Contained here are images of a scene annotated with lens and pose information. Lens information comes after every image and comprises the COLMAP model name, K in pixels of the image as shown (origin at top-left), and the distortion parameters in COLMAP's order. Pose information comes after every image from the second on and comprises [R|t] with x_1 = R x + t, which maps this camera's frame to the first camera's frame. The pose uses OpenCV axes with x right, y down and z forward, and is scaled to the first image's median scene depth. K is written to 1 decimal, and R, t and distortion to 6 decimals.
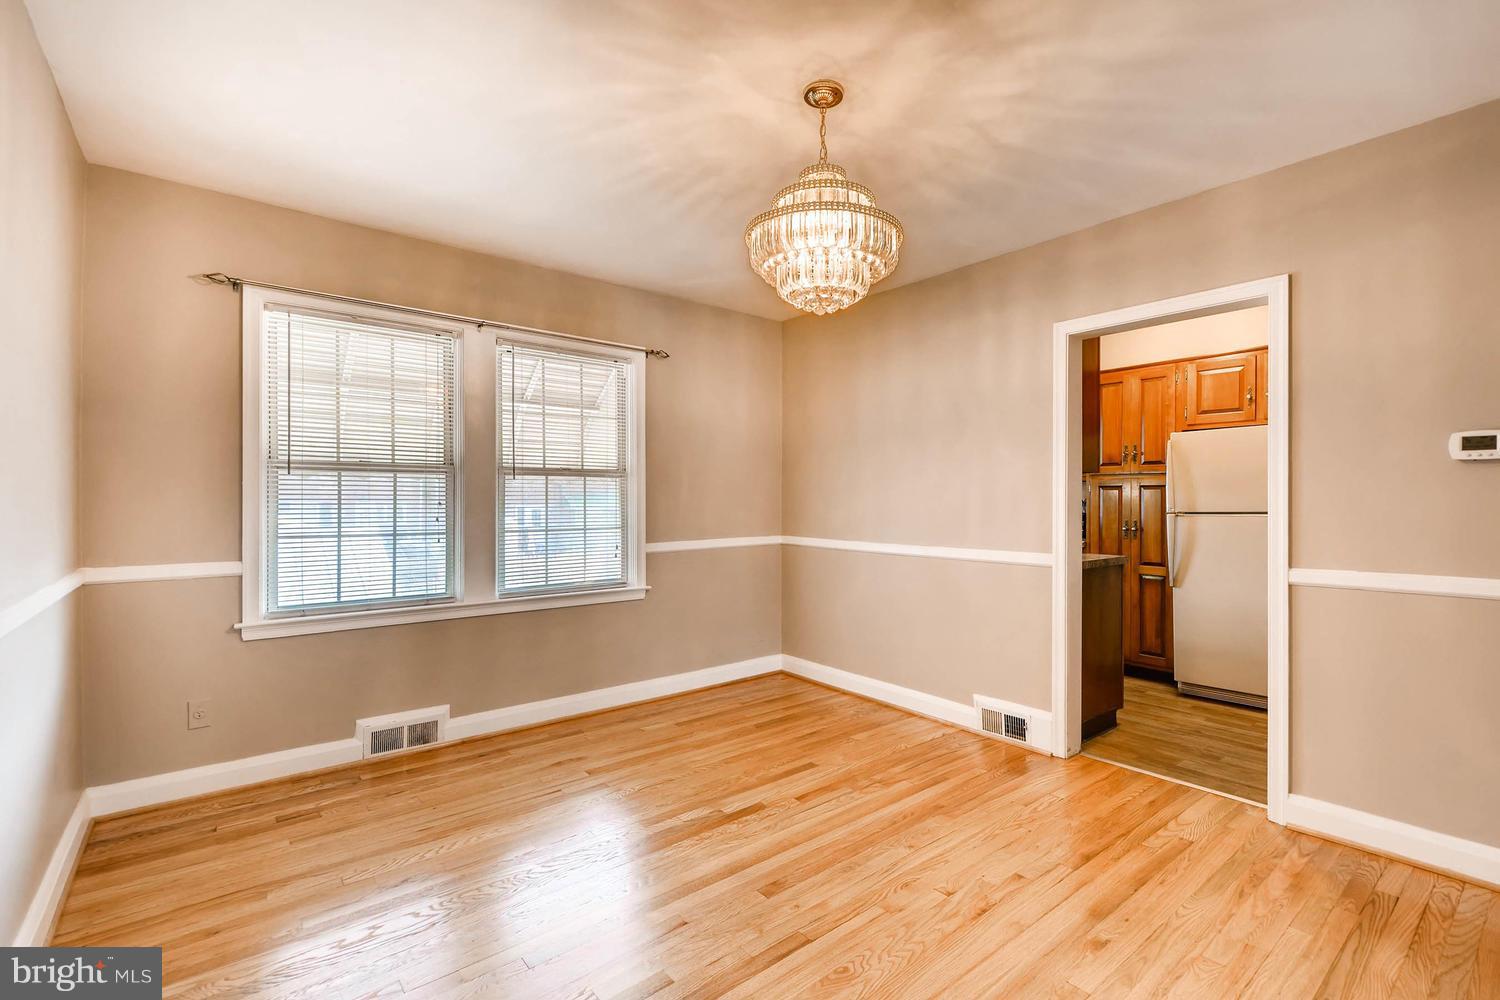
lens RADIAL K [[665.8, 0, 759.9], [0, 665.8, 502.4], [0, 0, 1]] dist [0.001894, -0.000044]
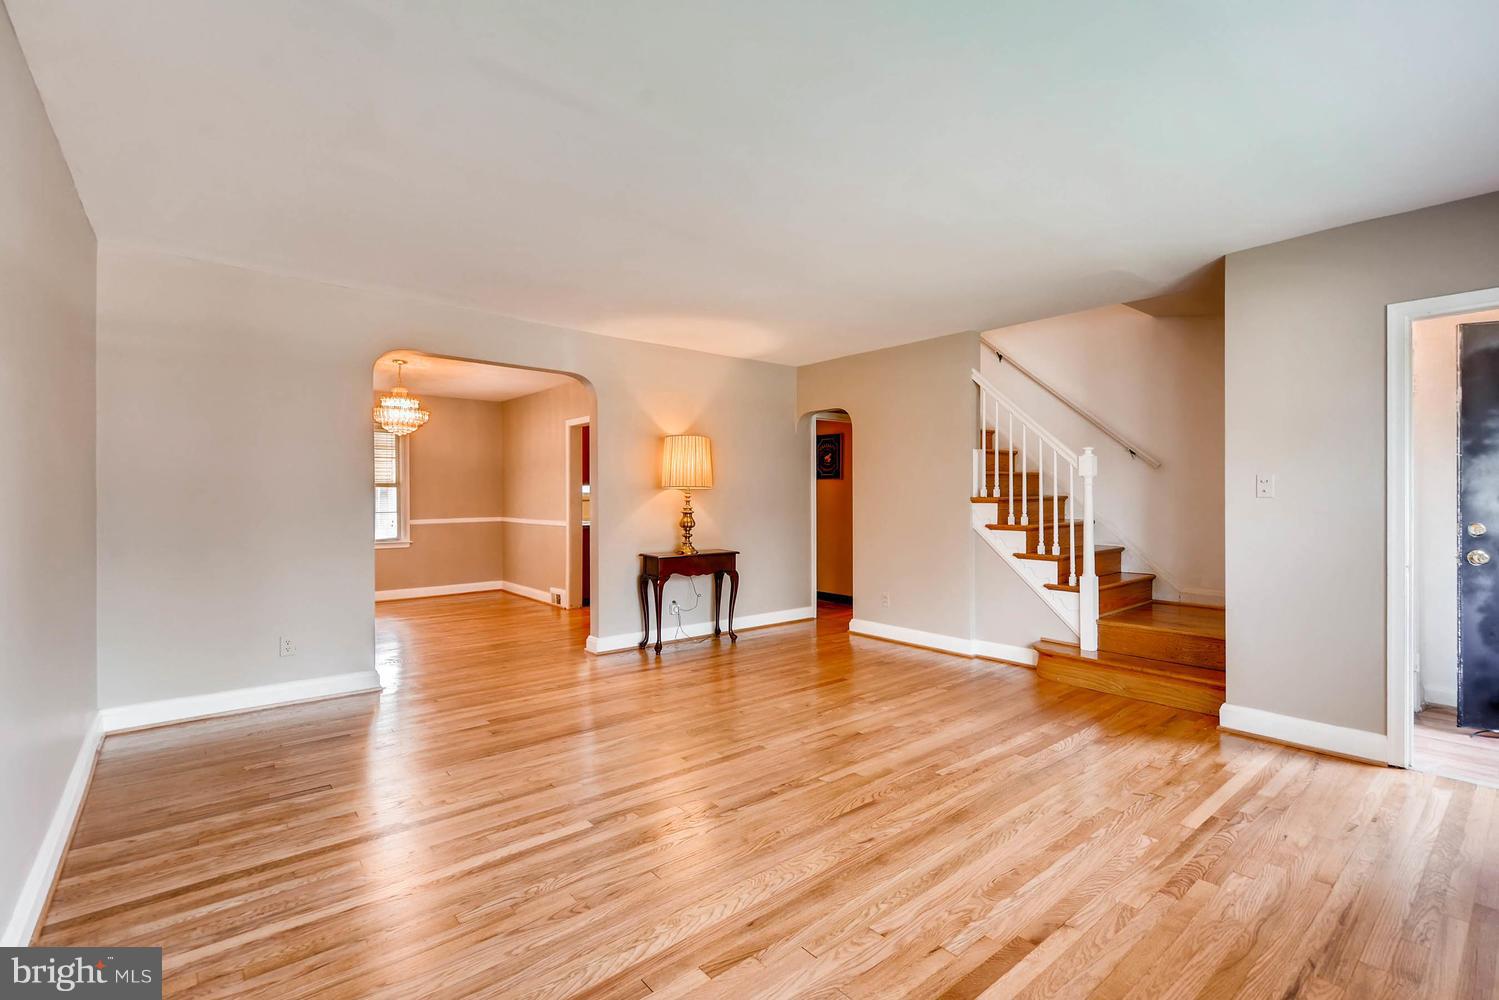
lens RADIAL K [[665.4, 0, 759.4], [0, 665.4, 502.4], [0, 0, 1]] dist [0.001894, -0.000044]
pose [[0.999817, -0.009809, 0.016452, 0.668528], [0.009751, 0.999946, 0.003621, 0.008942], [-0.016486, -0.003460, 0.999858, -0.802269]]
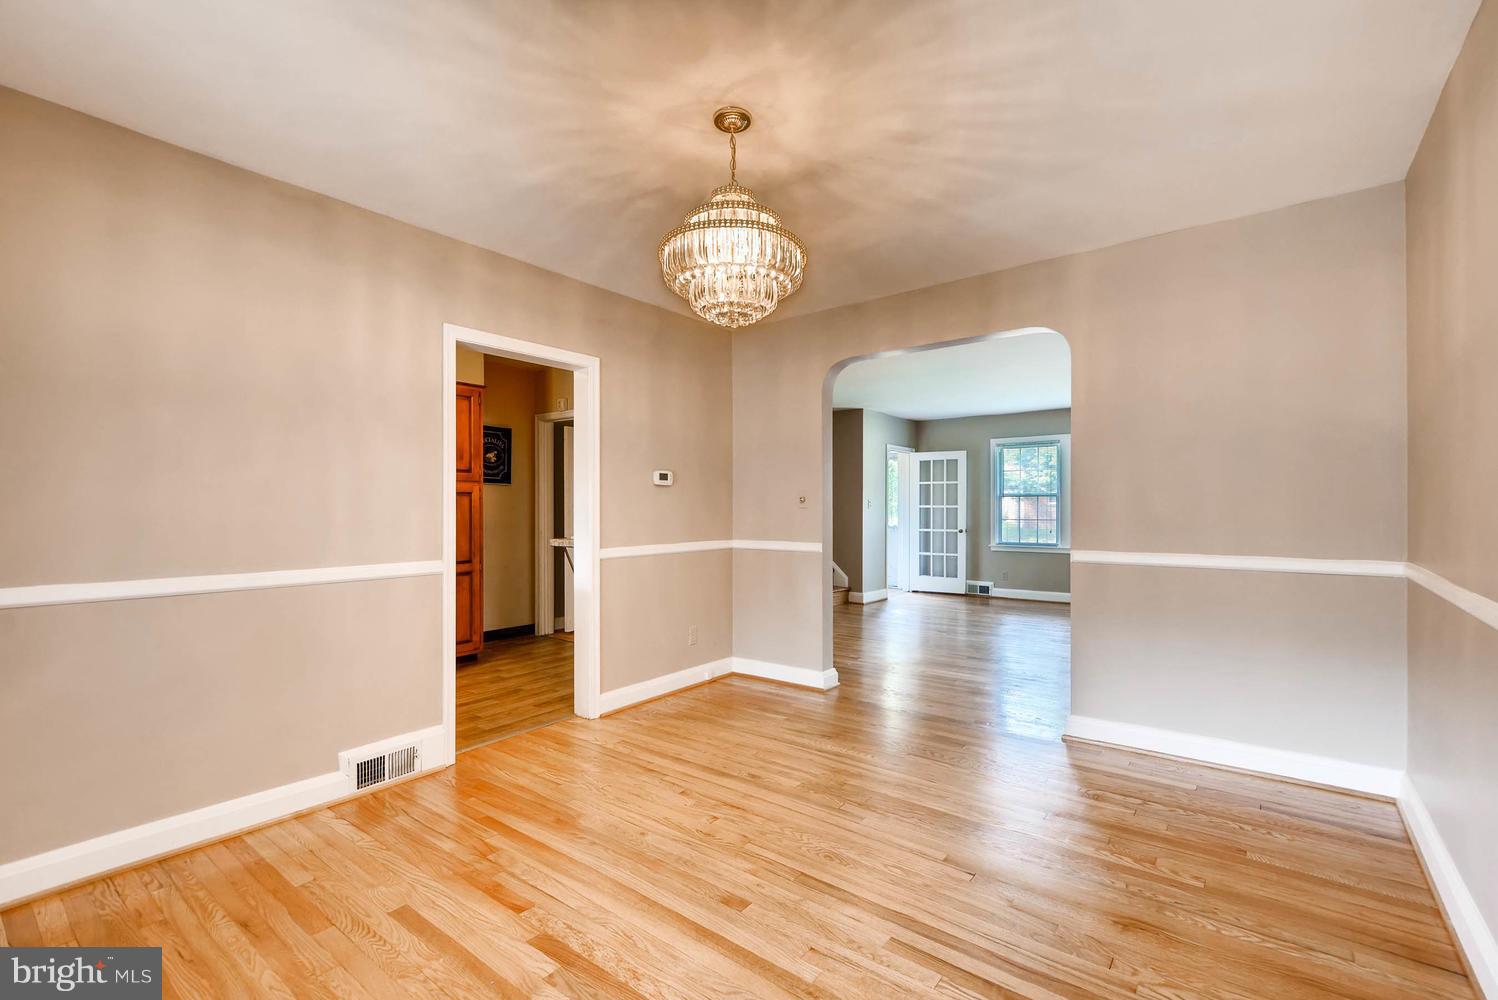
lens RADIAL K [[665.0, 0, 758.9], [0, 665.0, 502.4], [0, 0, 1]] dist [0.001894, -0.000044]
pose [[-0.239491, 0.004712, 0.970887, -0.863786], [0.003085, 0.999987, -0.004092, -0.003004], [-0.970894, 0.002015, -0.239503, 1.099542]]
